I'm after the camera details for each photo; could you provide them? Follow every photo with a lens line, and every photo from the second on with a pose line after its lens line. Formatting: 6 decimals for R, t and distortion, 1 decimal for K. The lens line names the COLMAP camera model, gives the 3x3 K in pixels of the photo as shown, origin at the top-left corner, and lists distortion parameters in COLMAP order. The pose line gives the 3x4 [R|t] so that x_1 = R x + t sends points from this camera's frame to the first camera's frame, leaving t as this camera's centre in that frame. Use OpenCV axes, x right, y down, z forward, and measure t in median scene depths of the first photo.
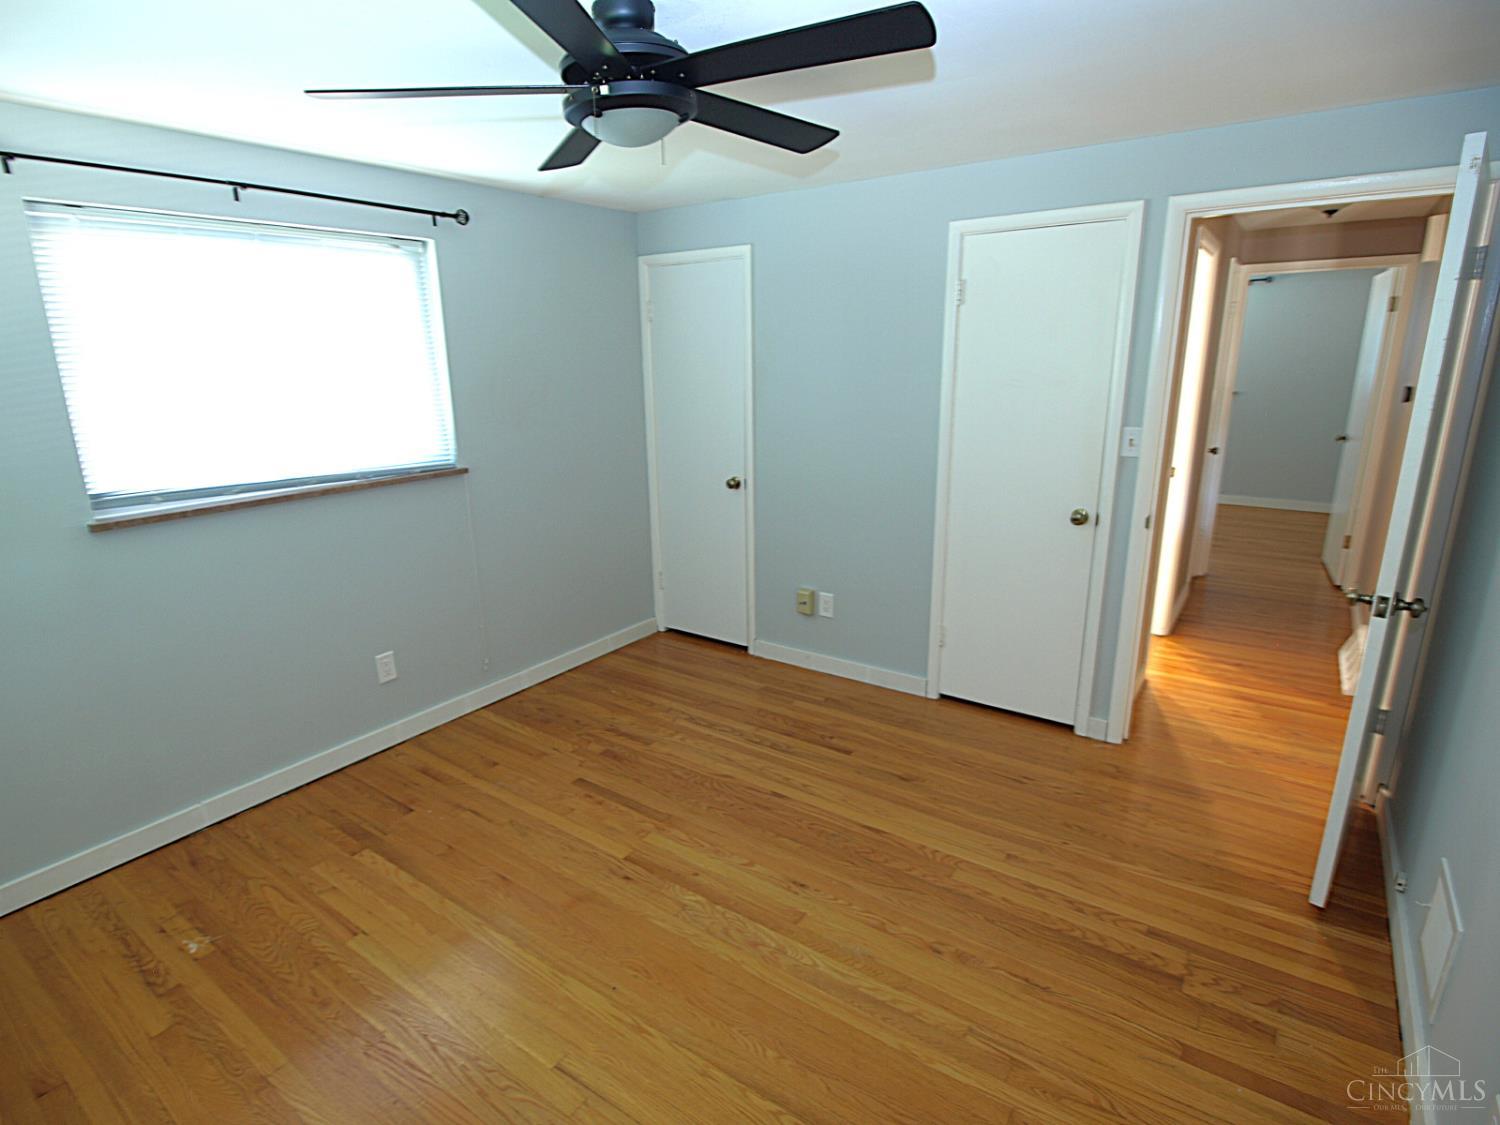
lens RADIAL K [[788.6, 0, 719.2], [0, 788.6, 563.5], [0, 0, 1]] dist [-0.013393, 0.000044]
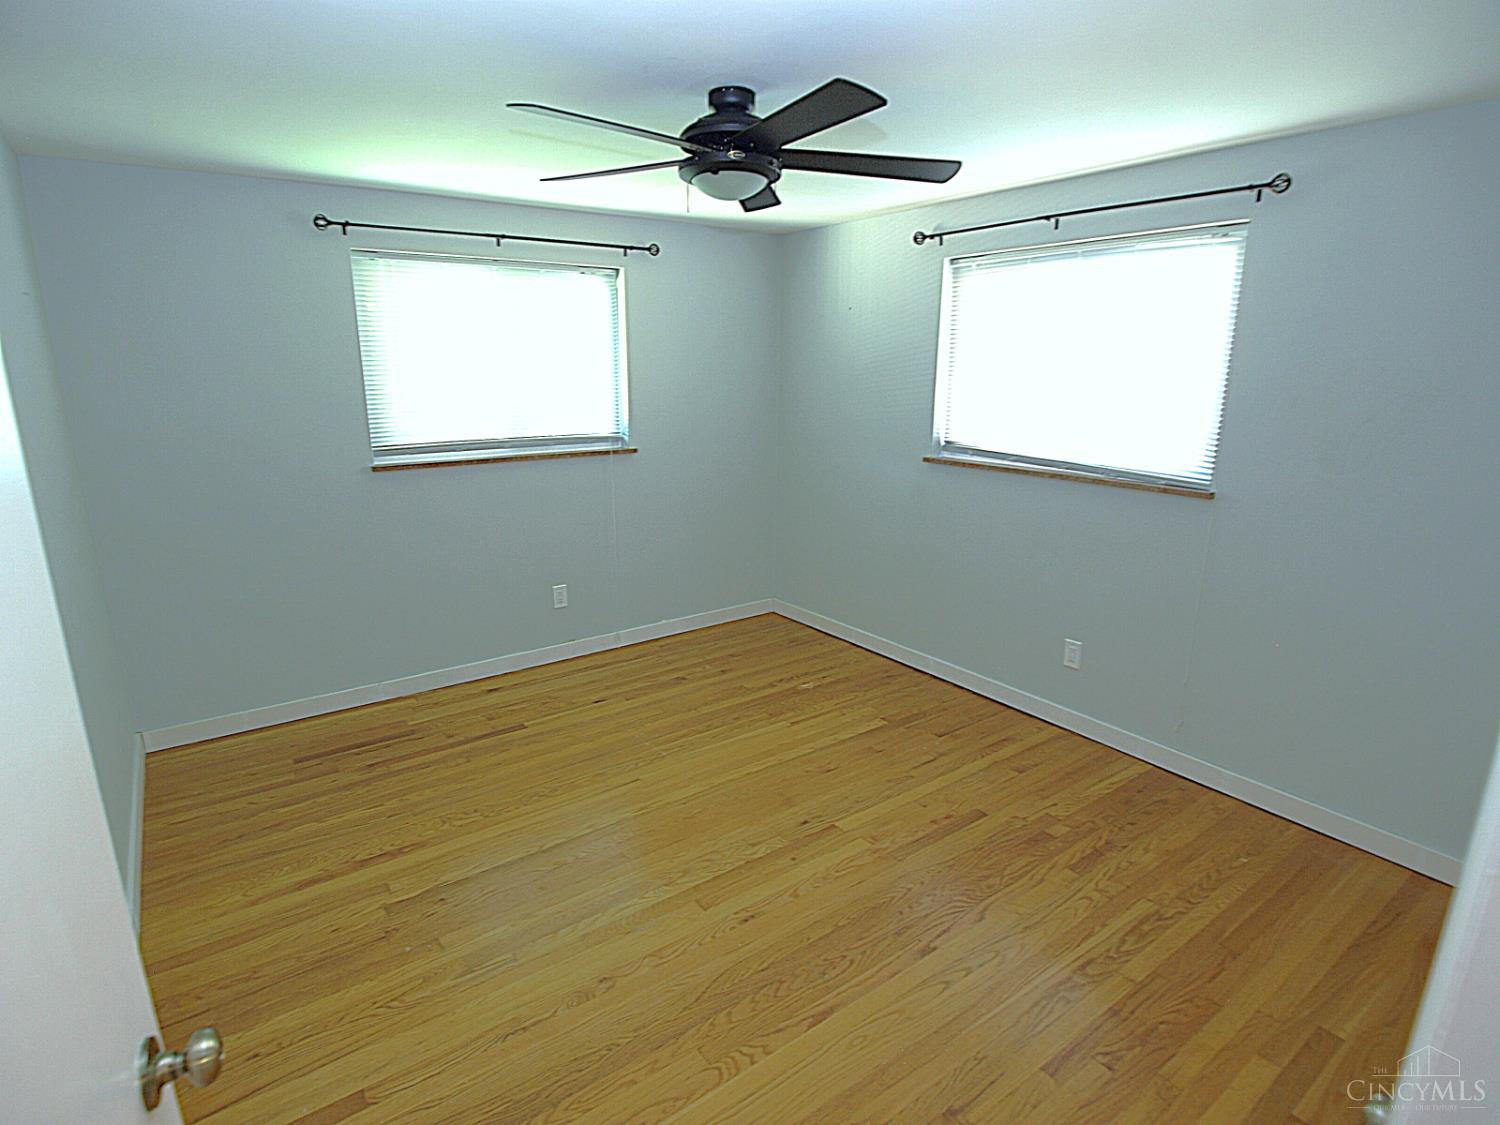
lens RADIAL K [[788.6, 0, 745.5], [0, 788.6, 567.9], [0, 0, 1]] dist [-0.013393, 0.000044]
pose [[-0.302335, 0.262882, -0.916235, 0.808809], [-0.239217, 0.909531, 0.339895, -0.284091], [0.922696, 0.321941, -0.212098, 0.991700]]
